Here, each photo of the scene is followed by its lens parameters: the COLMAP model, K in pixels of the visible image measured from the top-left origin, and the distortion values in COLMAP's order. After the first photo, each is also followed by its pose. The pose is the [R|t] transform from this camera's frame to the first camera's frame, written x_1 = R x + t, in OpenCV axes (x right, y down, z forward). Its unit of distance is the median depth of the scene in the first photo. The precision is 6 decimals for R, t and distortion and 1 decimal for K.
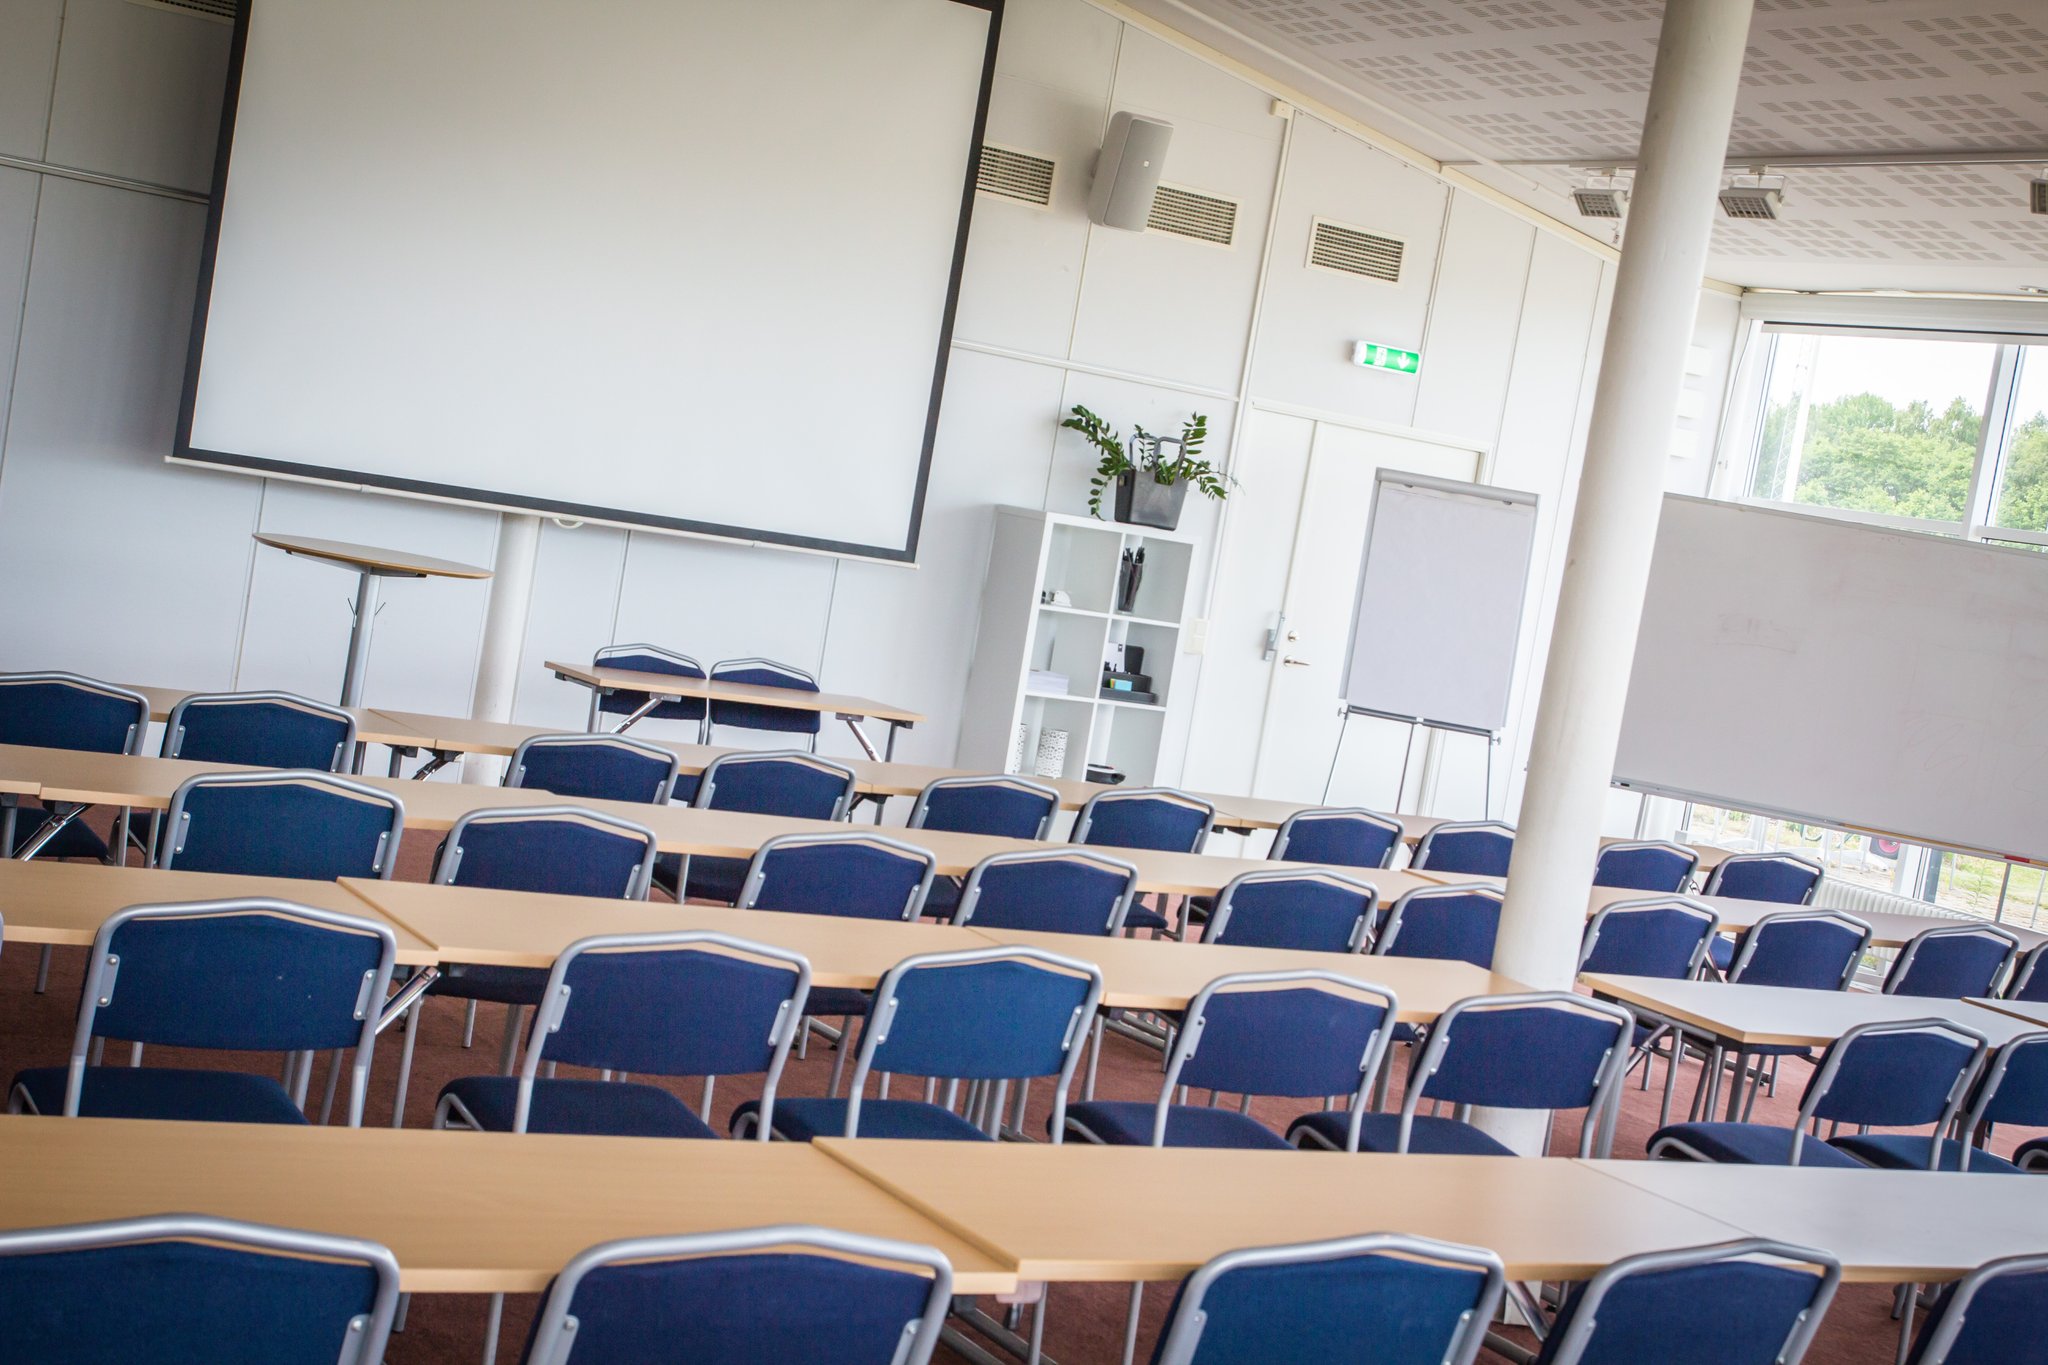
lens RADIAL K [[3001.2, 0, 1028.1], [0, 3001.2, 676.8], [0, 0, 1]] dist [0.046608, 0.000000]
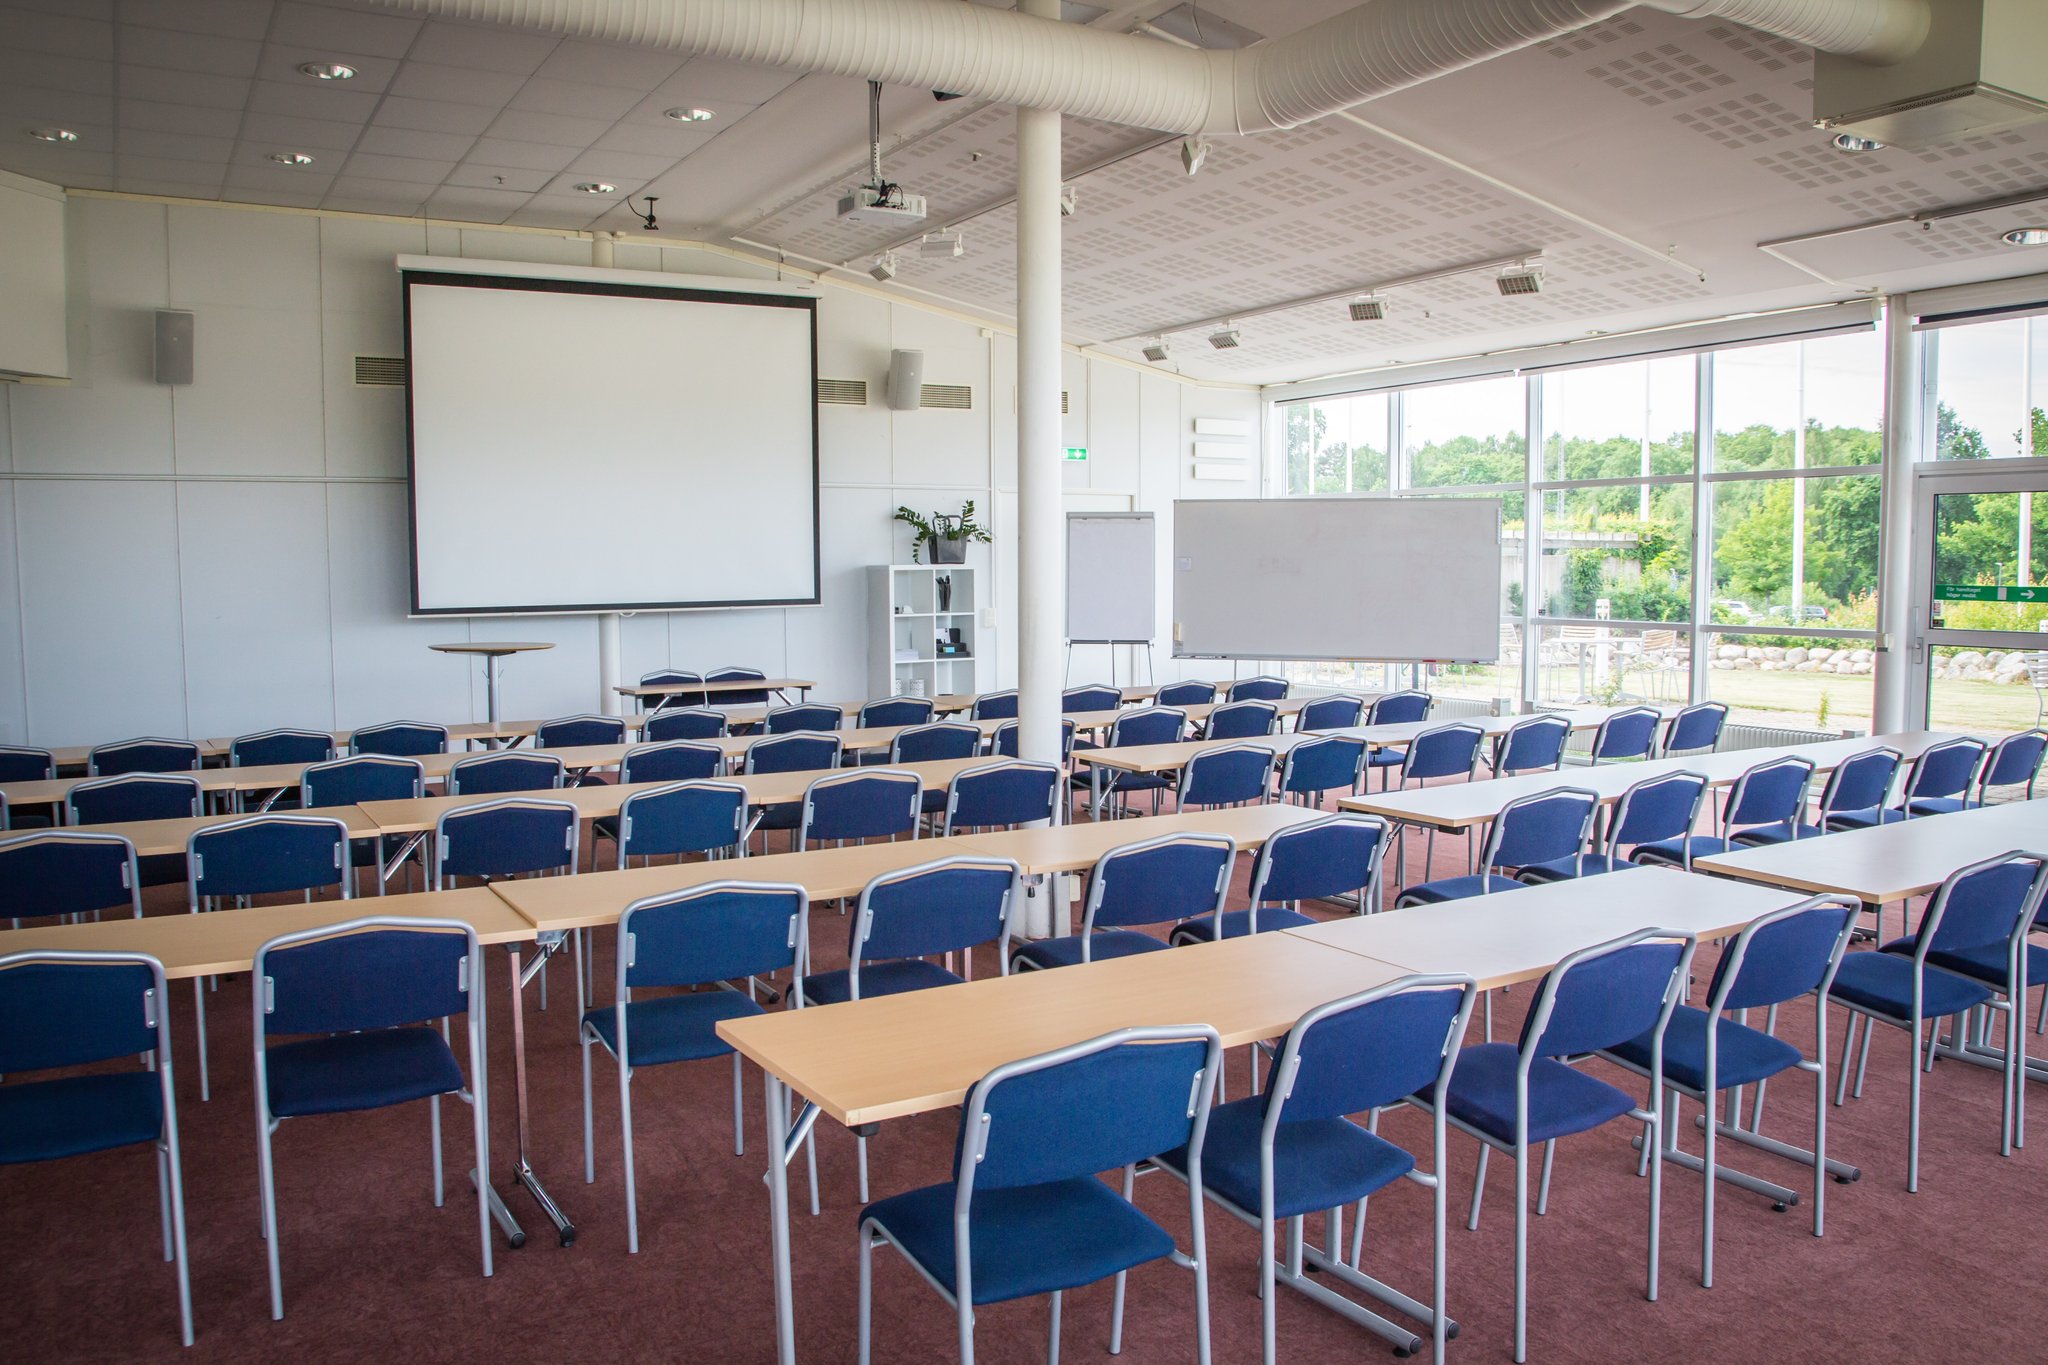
lens RADIAL K [[1626.1, 0, 1020.7], [0, 1626.1, 686.0], [0, 0, 1]] dist [-0.108101, 0.015020]
pose [[0.985404, -0.168443, -0.024635, 0.098538], [0.168739, 0.985605, 0.010470, 0.022521], [0.022517, -0.014474, 0.999642, -0.013108]]
